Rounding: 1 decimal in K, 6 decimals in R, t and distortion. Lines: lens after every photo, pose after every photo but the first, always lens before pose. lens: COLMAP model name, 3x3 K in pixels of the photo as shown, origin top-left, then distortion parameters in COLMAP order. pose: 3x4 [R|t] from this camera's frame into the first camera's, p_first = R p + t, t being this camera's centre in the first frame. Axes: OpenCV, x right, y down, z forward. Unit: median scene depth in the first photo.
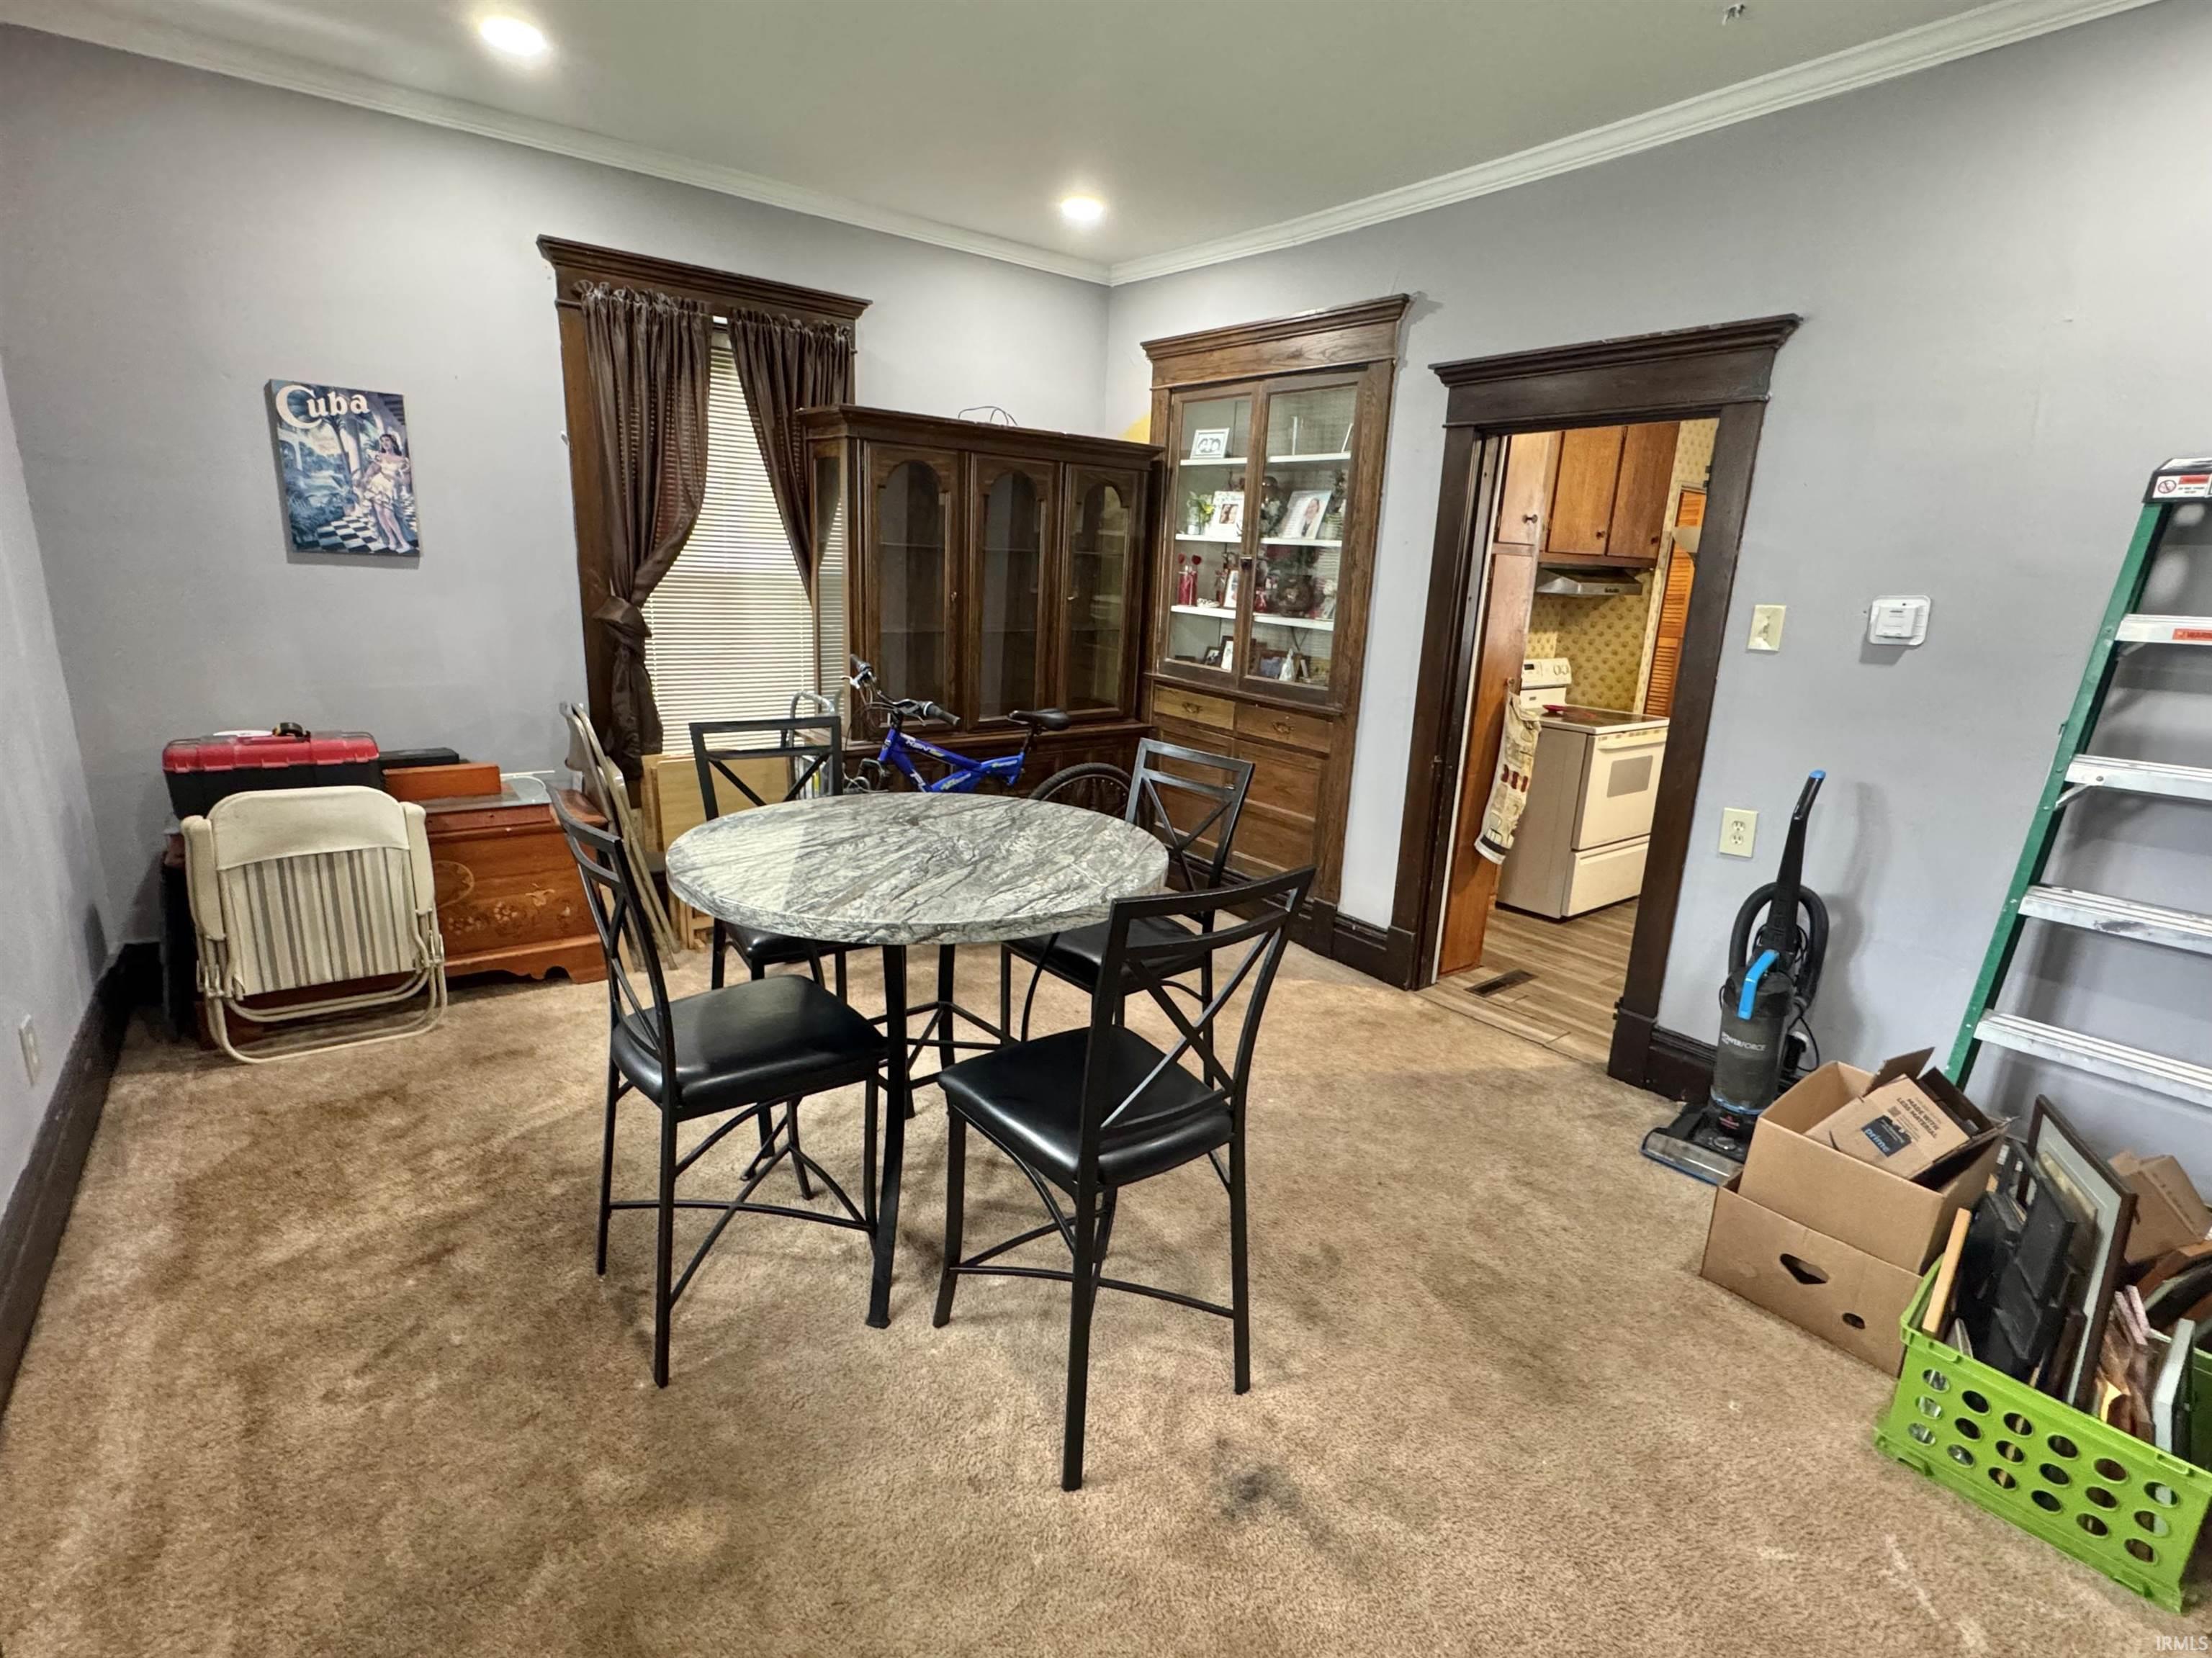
lens RADIAL K [[1085.6, 0, 1113.6], [0, 1085.6, 834.8], [0, 0, 1]] dist [-0.000200, 0.000013]
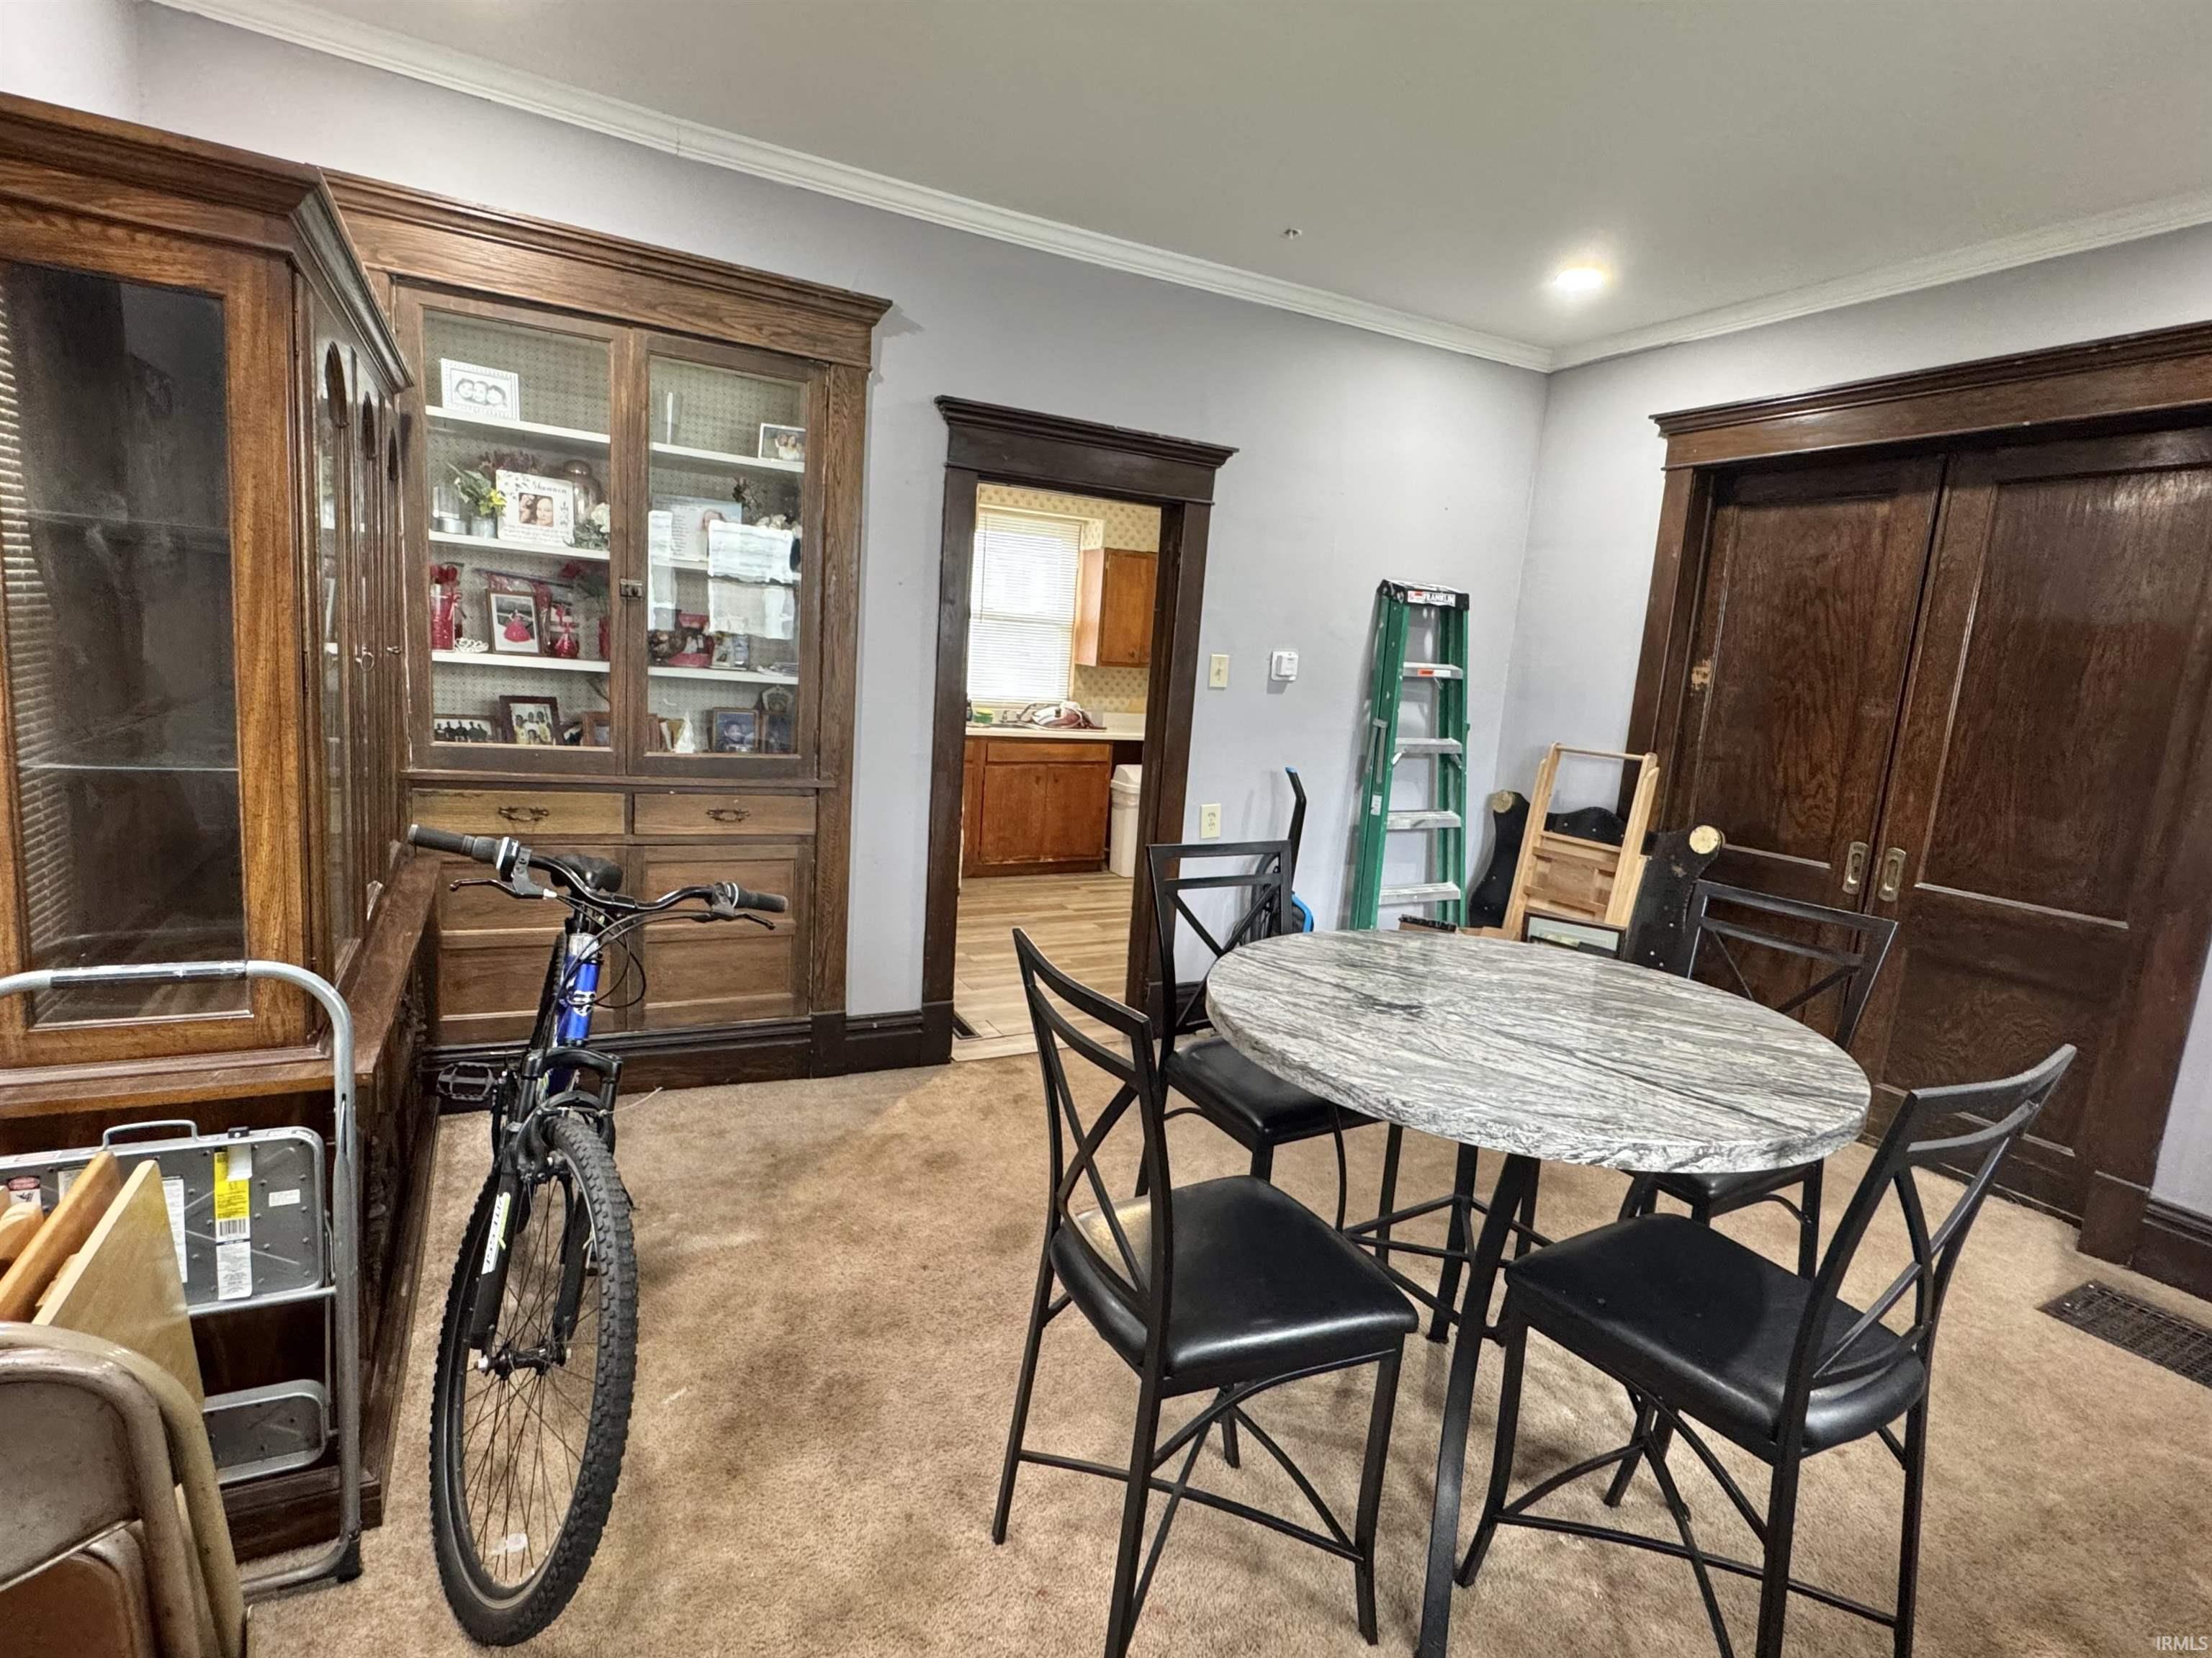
lens RADIAL K [[1085.6, 0, 1113.6], [0, 1085.6, 834.8], [0, 0, 1]] dist [-0.000200, 0.000013]
pose [[0.154595, -0.201256, 0.967262, -0.750010], [0.176304, 0.968938, 0.173427, -0.238523], [-0.972120, 0.143722, 0.185276, 0.857820]]
